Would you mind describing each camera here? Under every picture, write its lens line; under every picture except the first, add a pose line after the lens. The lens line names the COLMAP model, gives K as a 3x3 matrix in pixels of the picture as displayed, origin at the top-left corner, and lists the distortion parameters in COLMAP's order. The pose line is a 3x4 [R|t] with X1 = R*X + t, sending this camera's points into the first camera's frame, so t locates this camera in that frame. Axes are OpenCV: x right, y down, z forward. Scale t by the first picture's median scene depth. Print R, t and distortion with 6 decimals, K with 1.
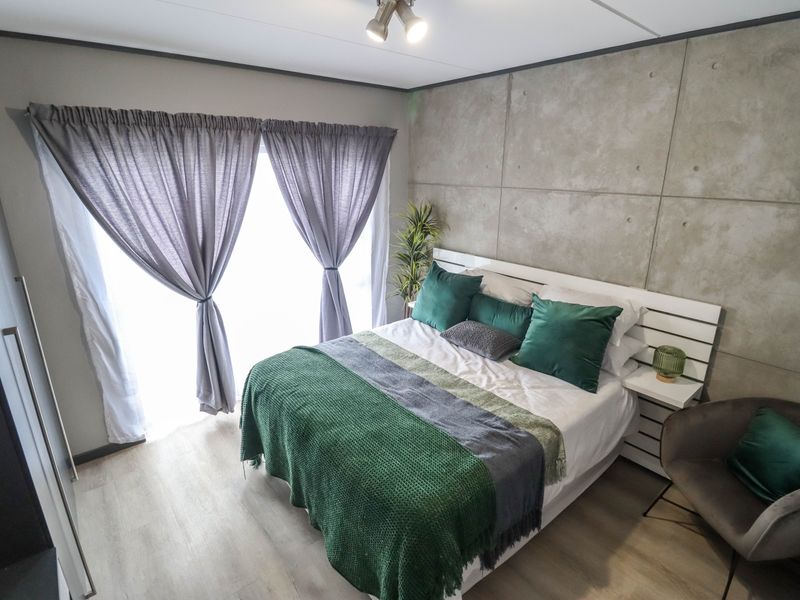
lens RADIAL K [[421.9, 0, 402.5], [0, 421.9, 296.8], [0, 0, 1]] dist [-0.002350, -0.011163]
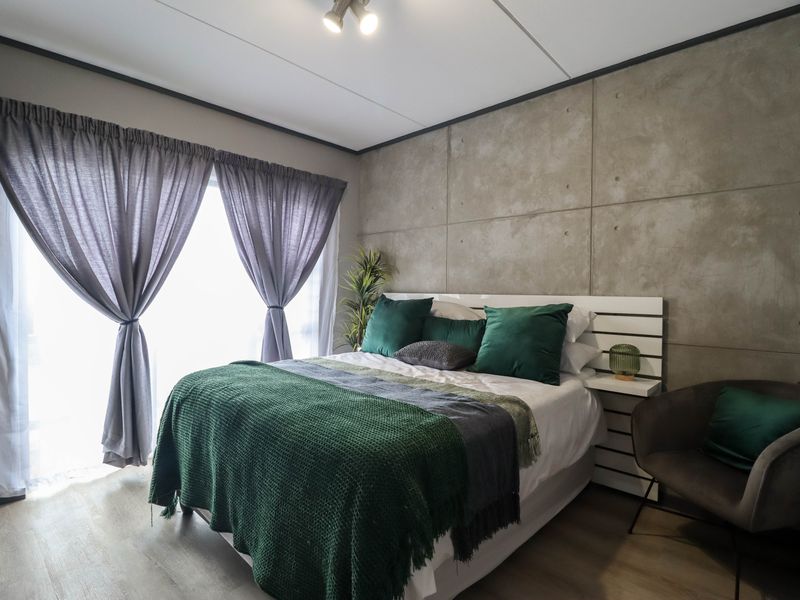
lens RADIAL K [[421.9, 0, 402.1], [0, 421.9, 297.8], [0, 0, 1]] dist [-0.002350, -0.011163]
pose [[0.992106, 0.005607, 0.125273, -0.009596], [0.029934, 0.959532, -0.280005, 0.260830], [-0.121774, 0.281544, 0.951790, 0.076901]]
